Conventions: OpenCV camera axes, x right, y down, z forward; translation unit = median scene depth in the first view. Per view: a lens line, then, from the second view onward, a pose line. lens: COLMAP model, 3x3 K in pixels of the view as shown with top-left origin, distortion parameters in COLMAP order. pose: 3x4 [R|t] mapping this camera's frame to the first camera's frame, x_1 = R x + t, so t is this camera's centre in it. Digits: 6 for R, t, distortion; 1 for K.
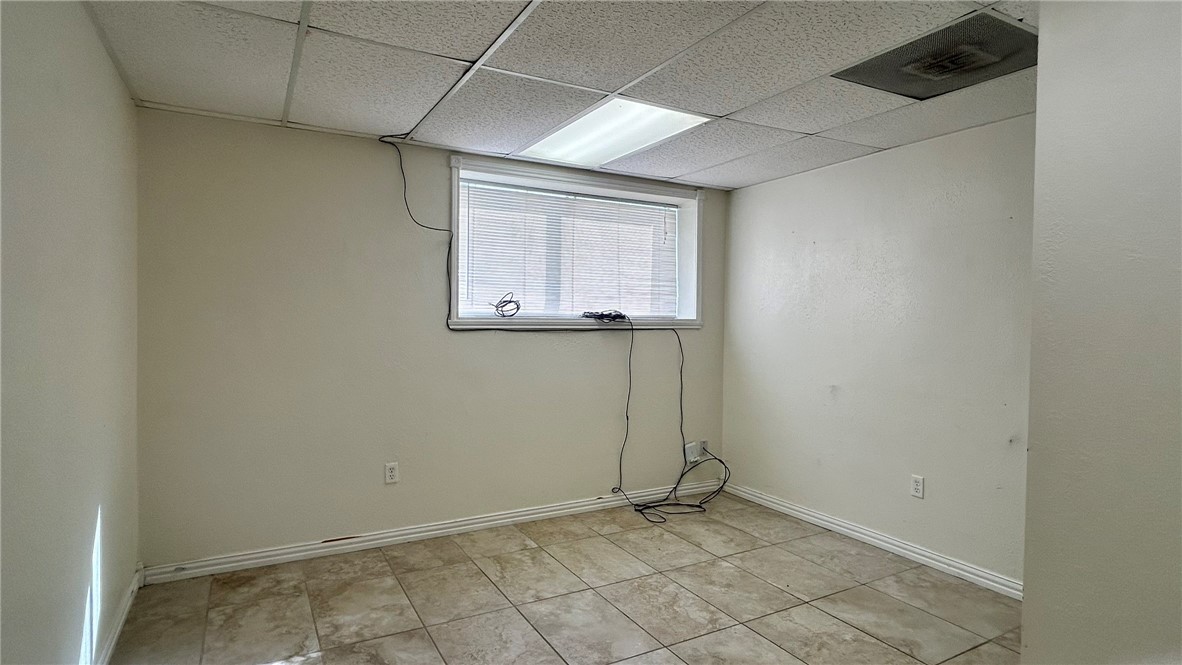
lens RADIAL K [[617.7, 0, 600.6], [0, 617.7, 337.2], [0, 0, 1]] dist [-0.002550, -0.003166]
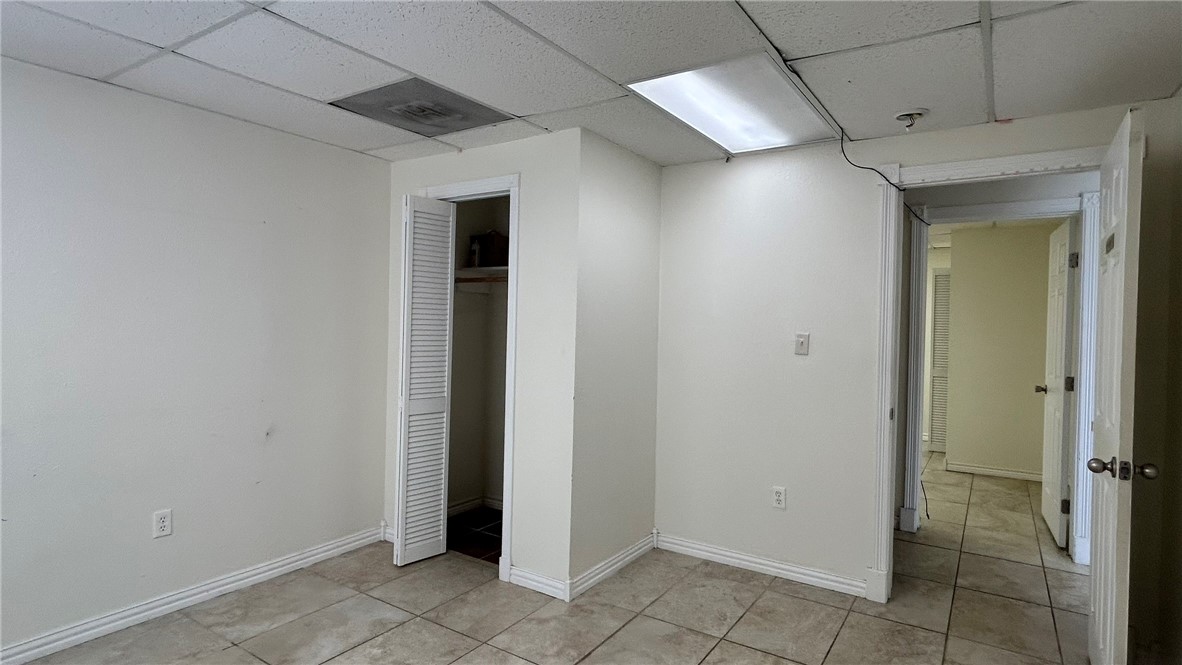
lens RADIAL K [[617.7, 0, 593.6], [0, 617.7, 326.9], [0, 0, 1]] dist [-0.002550, -0.003166]
pose [[-0.447457, -0.029950, 0.893804, -0.541539], [0.006891, 0.999294, 0.036935, -0.050889], [-0.894279, 0.022686, -0.446935, 0.999315]]
